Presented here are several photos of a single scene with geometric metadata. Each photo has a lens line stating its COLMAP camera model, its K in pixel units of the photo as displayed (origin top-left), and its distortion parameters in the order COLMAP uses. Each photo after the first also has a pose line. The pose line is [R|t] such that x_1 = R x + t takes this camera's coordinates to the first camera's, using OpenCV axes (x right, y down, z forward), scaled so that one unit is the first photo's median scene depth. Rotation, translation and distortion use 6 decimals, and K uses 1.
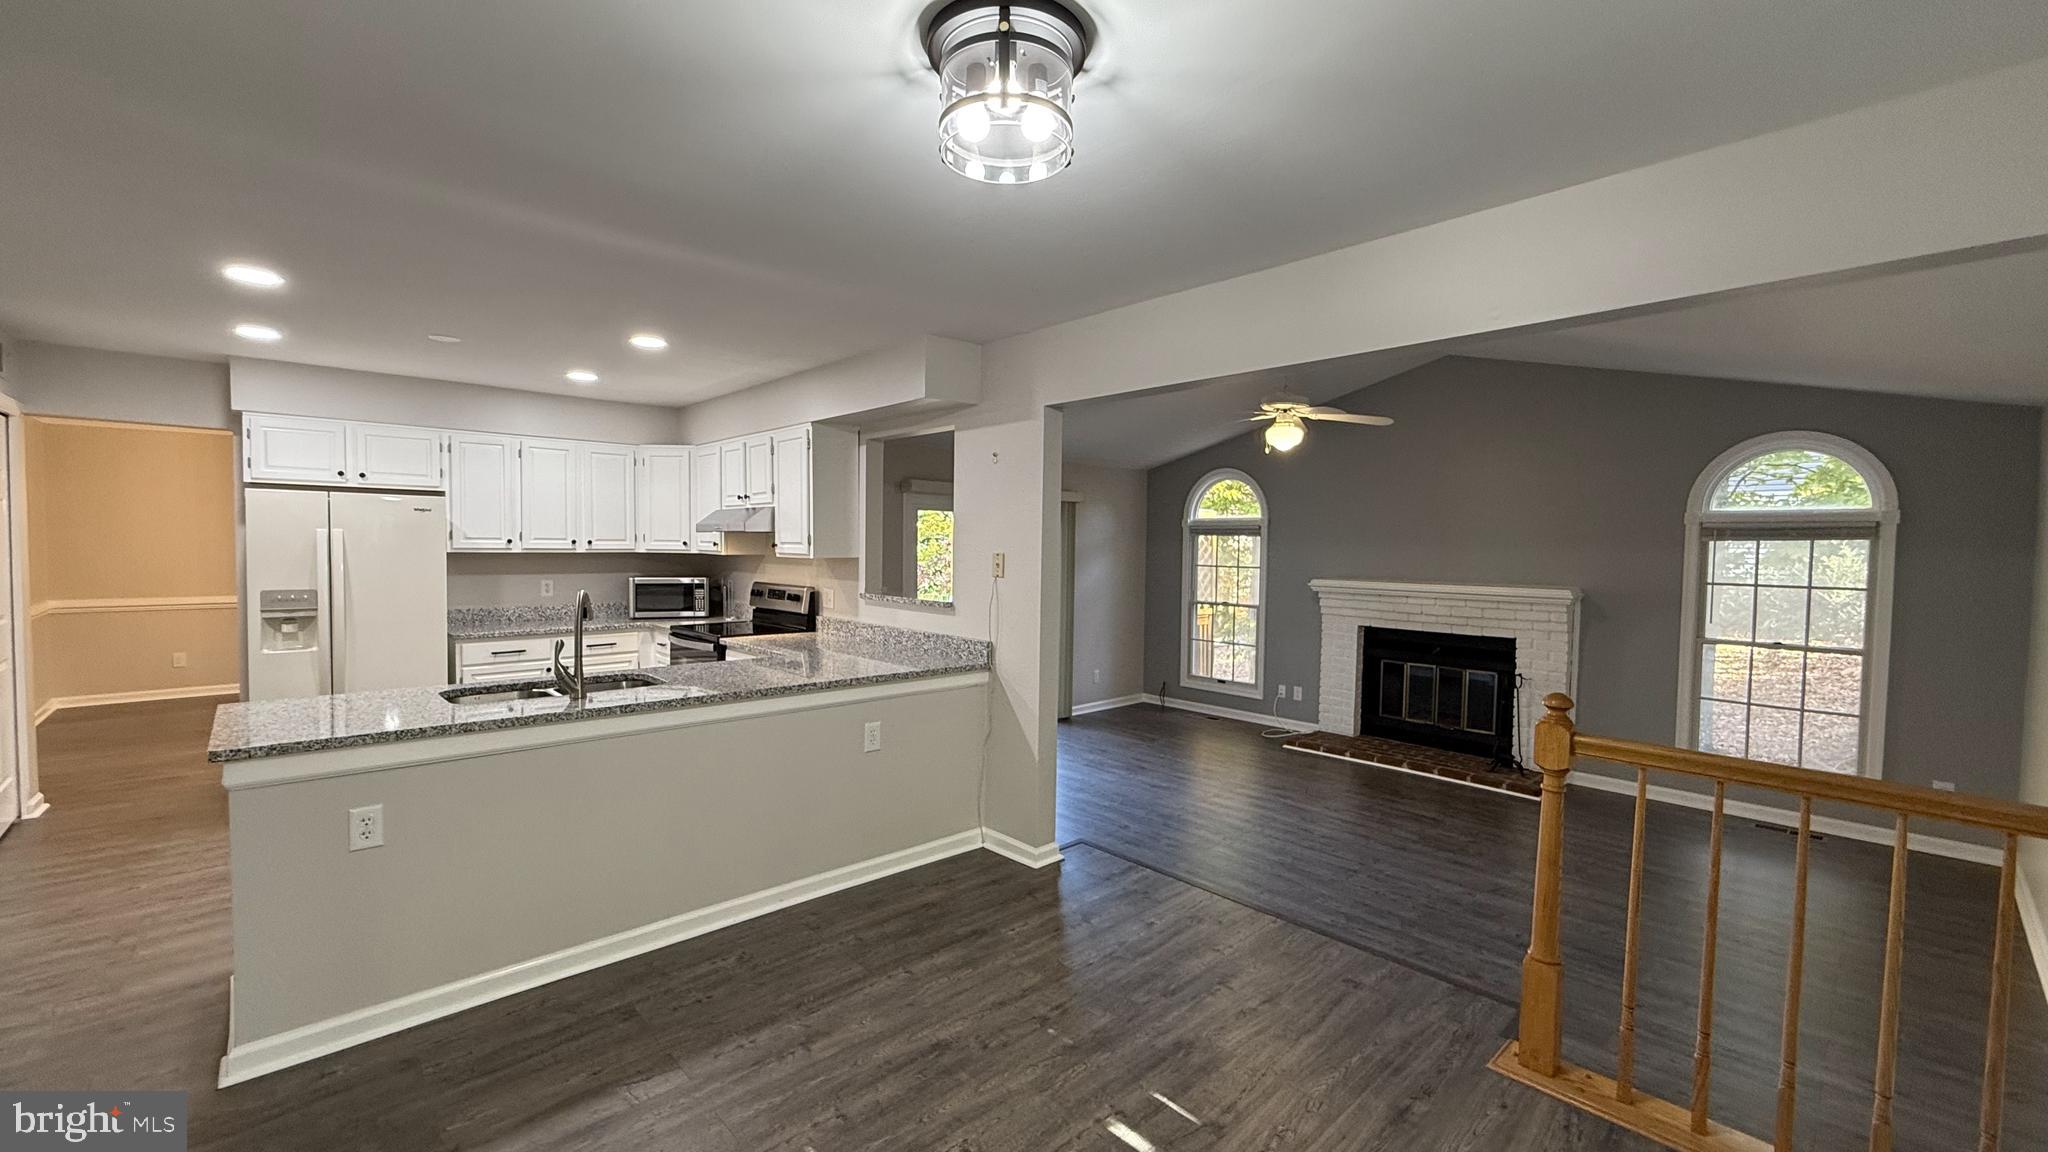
lens RADIAL K [[818.5, 0, 1017.5], [0, 818.5, 574.1], [0, 0, 1]] dist [-0.000547, 0.000024]
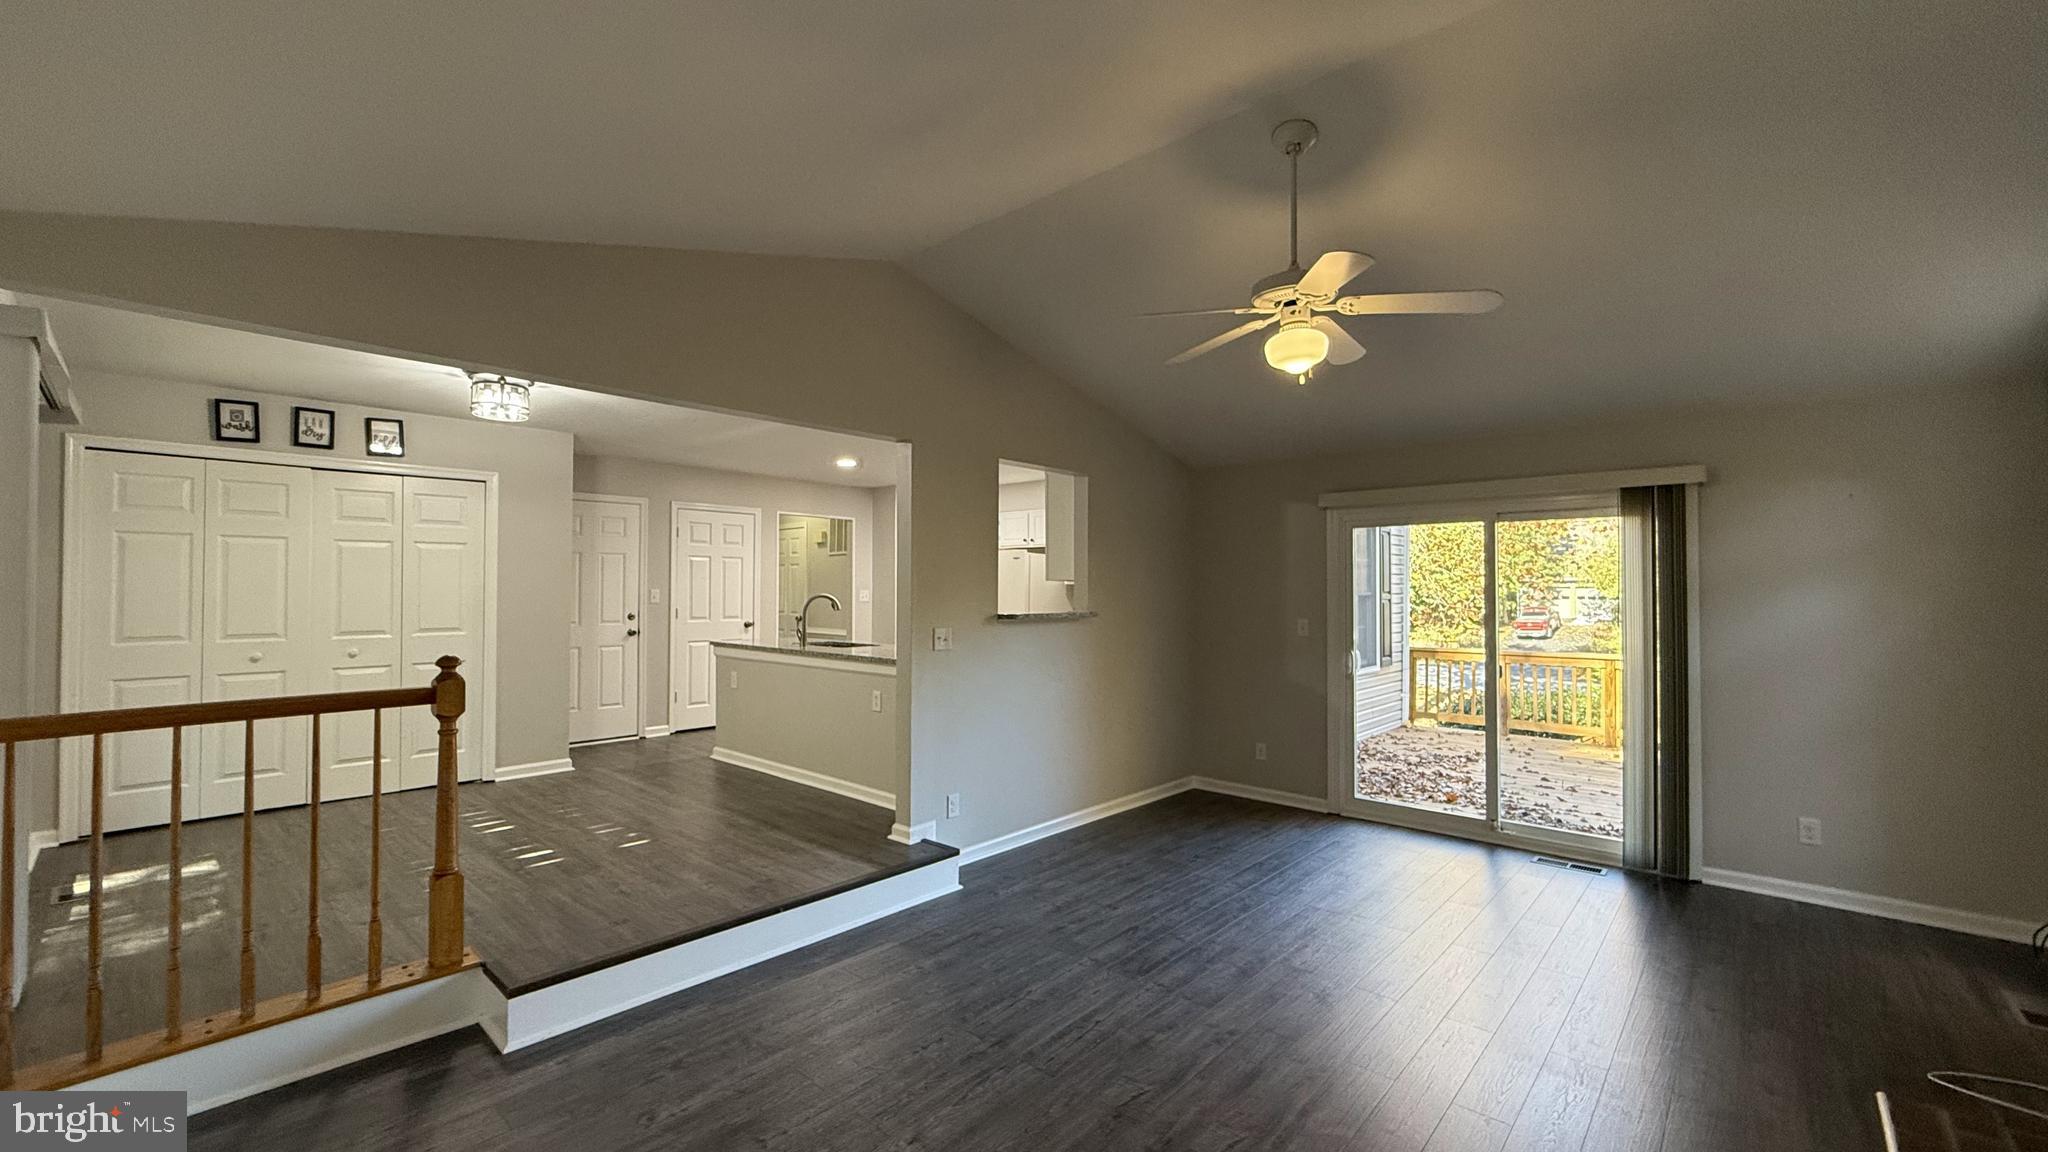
lens RADIAL K [[818.1, 0, 1010.5], [0, 818.1, 580.2], [0, 0, 1]] dist [-0.000665, -0.000030]
pose [[0.077195, -0.028120, -0.996619, 0.915881], [-0.038124, 0.998788, -0.031134, 0.019463], [0.996287, 0.040398, 0.076030, 0.817650]]
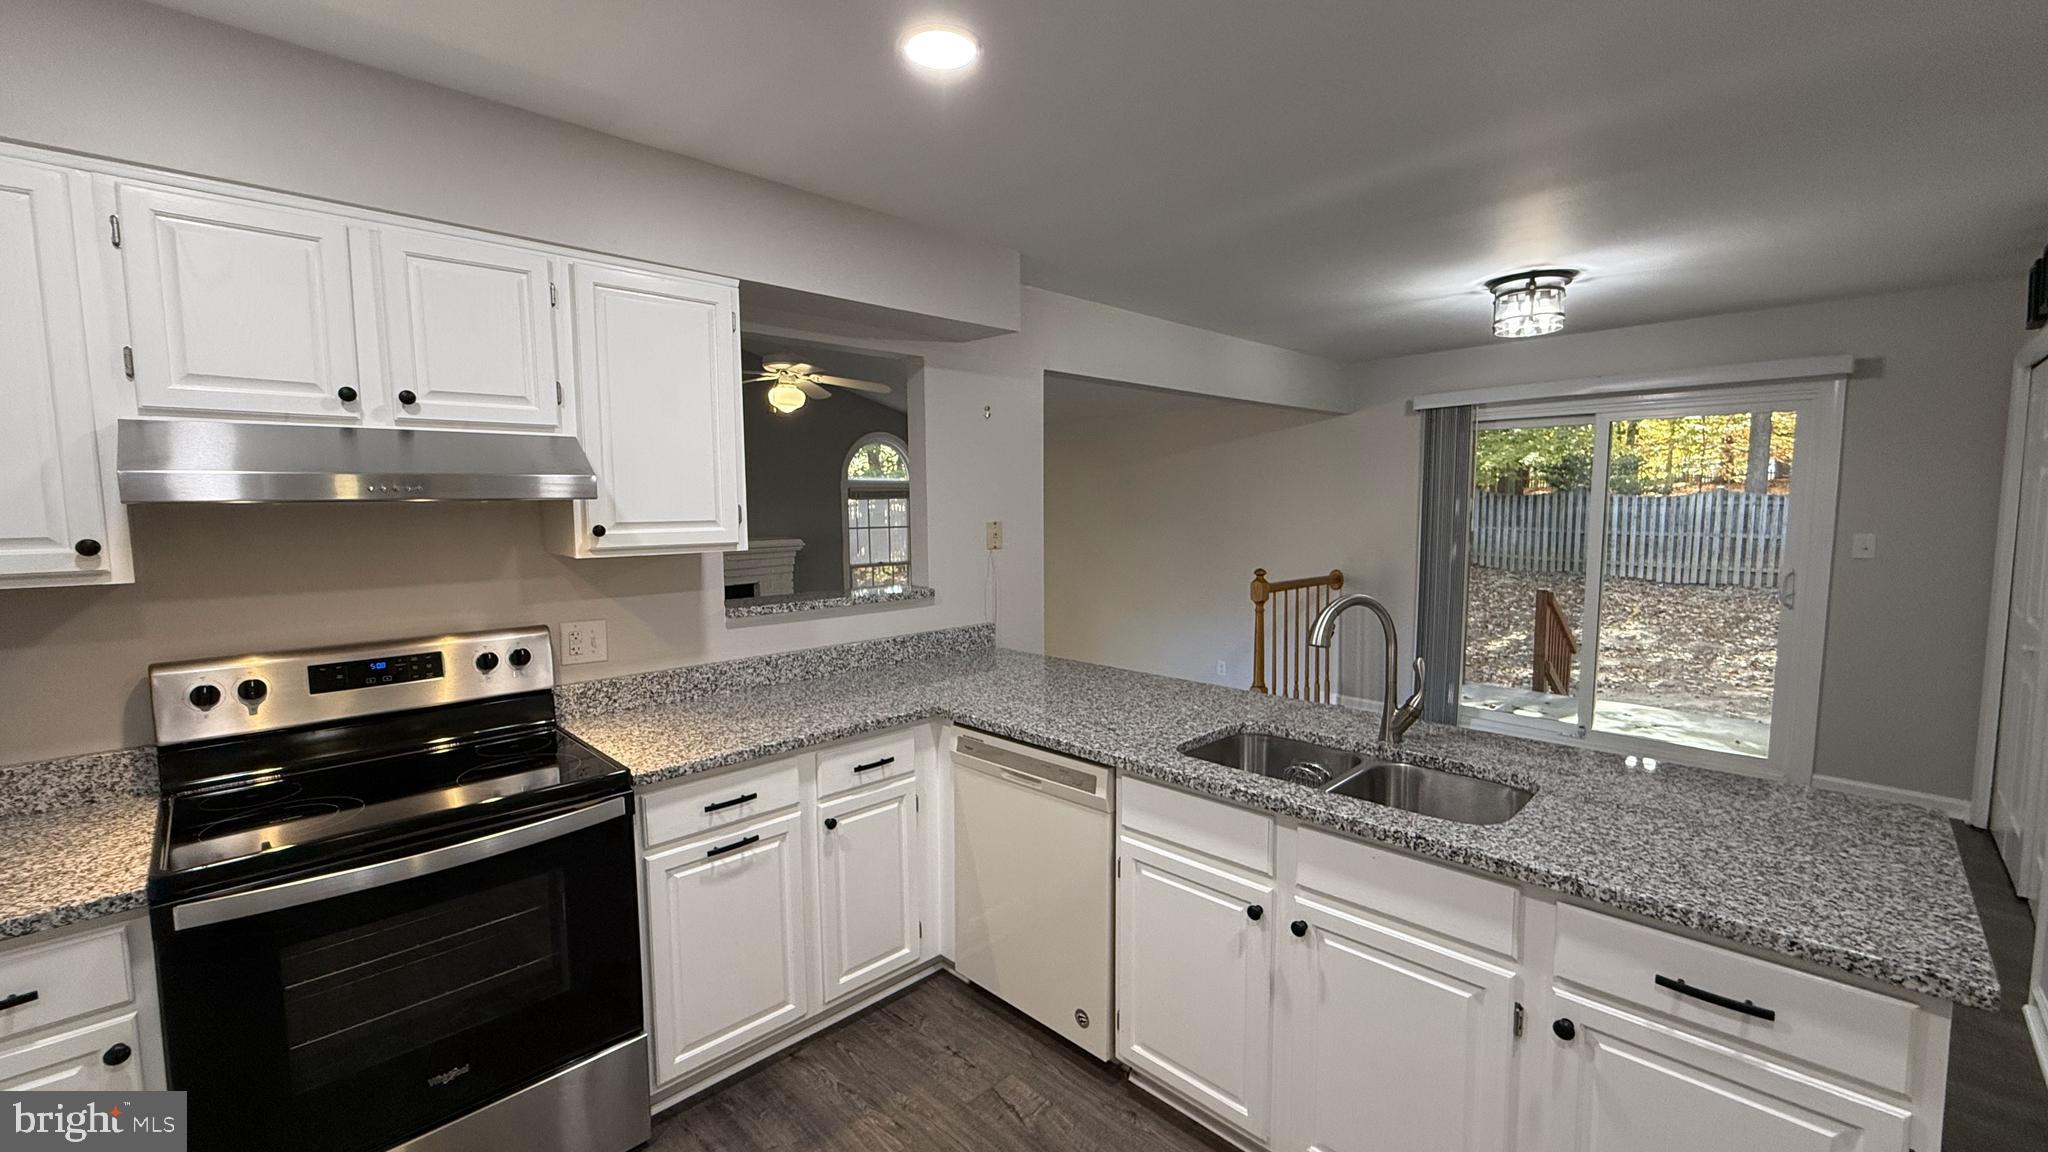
lens RADIAL K [[818.5, 0, 1017.5], [0, 818.5, 574.1], [0, 0, 1]] dist [-0.000547, 0.000024]
pose [[-0.031828, -0.099671, 0.994511, -0.735983], [0.046427, 0.993794, 0.101085, -0.046670], [-0.998414, 0.049390, -0.027003, 0.809102]]
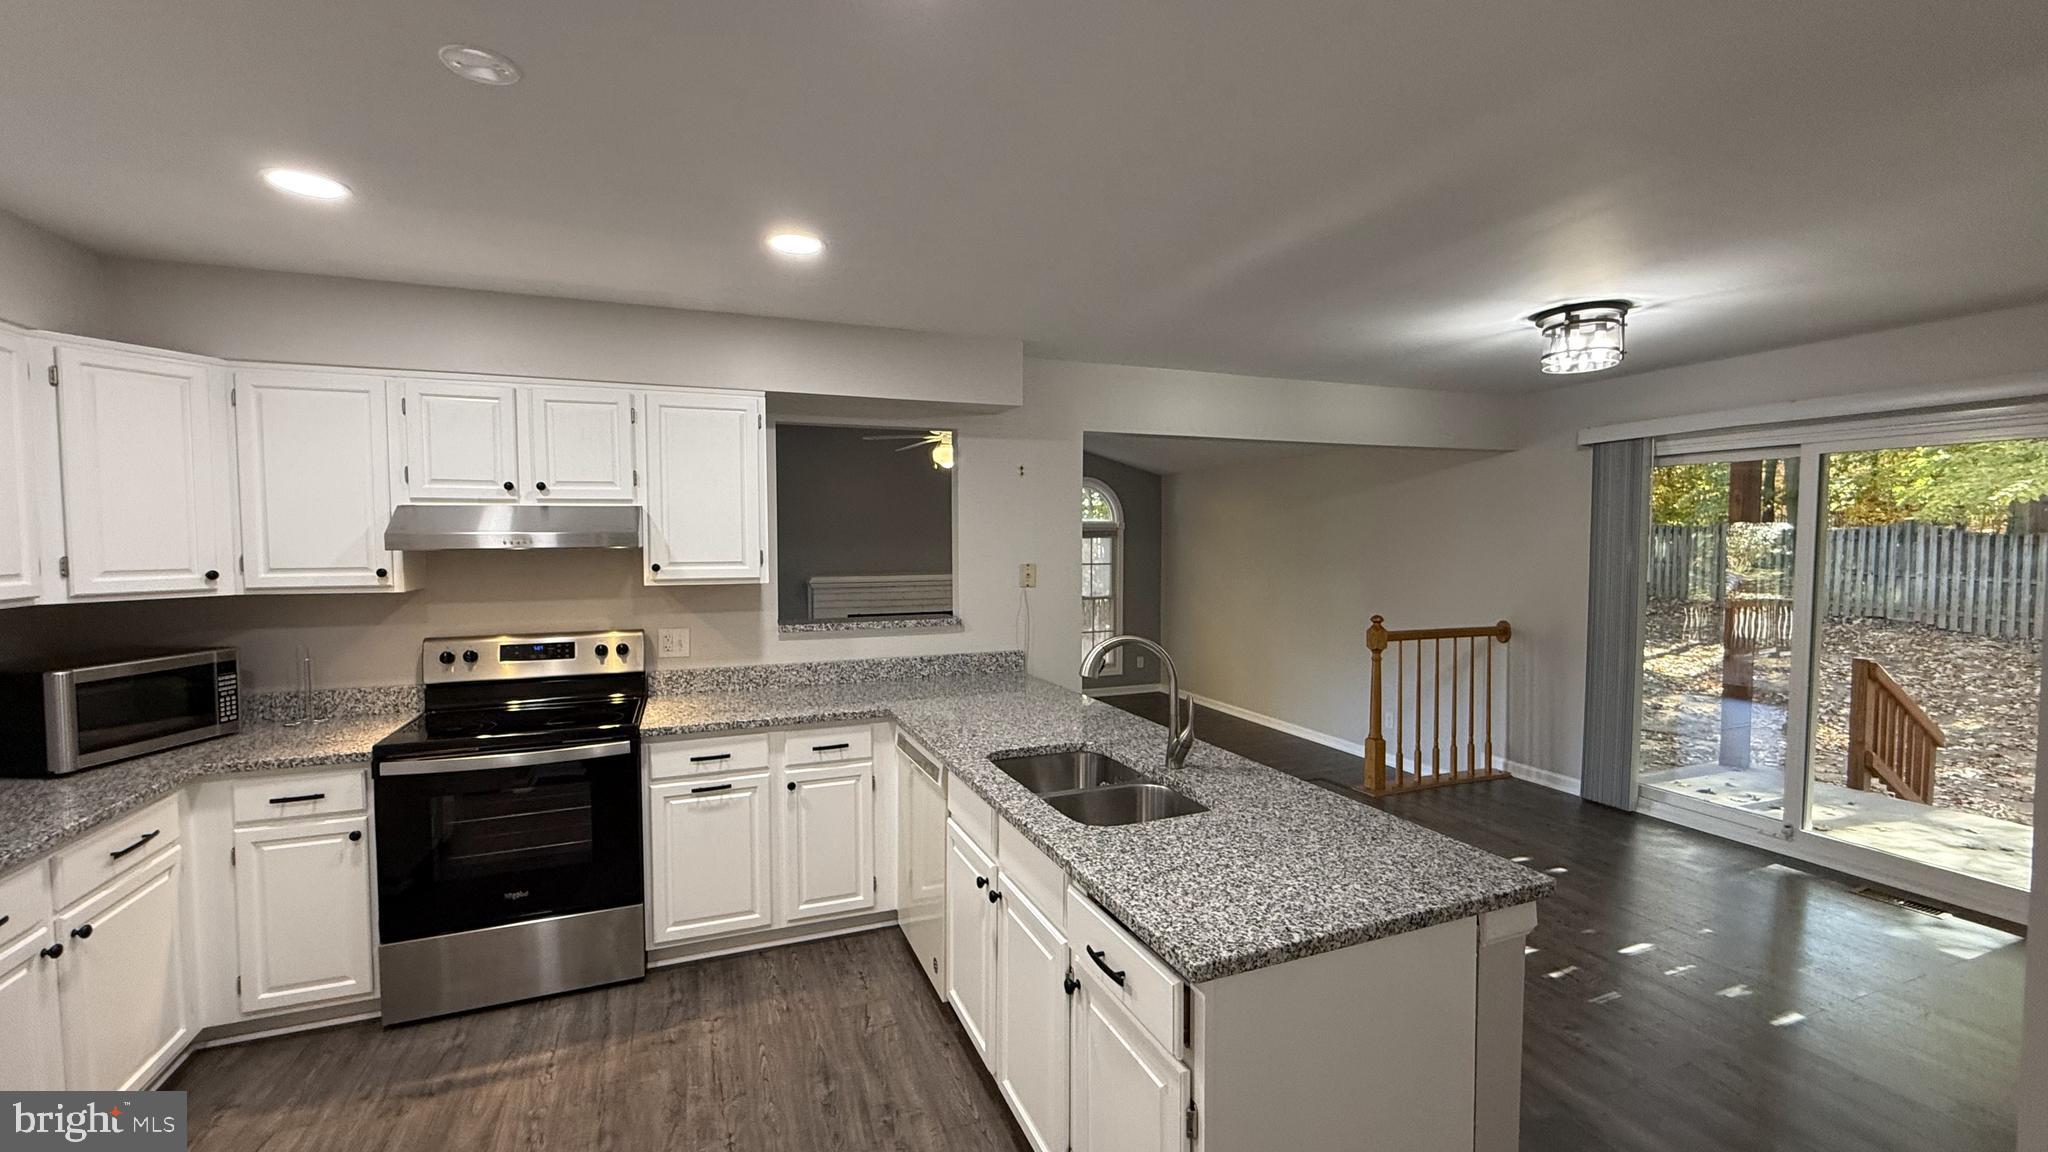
lens RADIAL K [[818.5, 0, 1017.5], [0, 818.5, 574.1], [0, 0, 1]] dist [-0.000547, 0.000024]
pose [[0.355900, -0.054519, 0.932932, -0.801594], [0.043298, 0.998187, 0.041815, -0.045659], [-0.933521, 0.025512, 0.357615, 0.519119]]
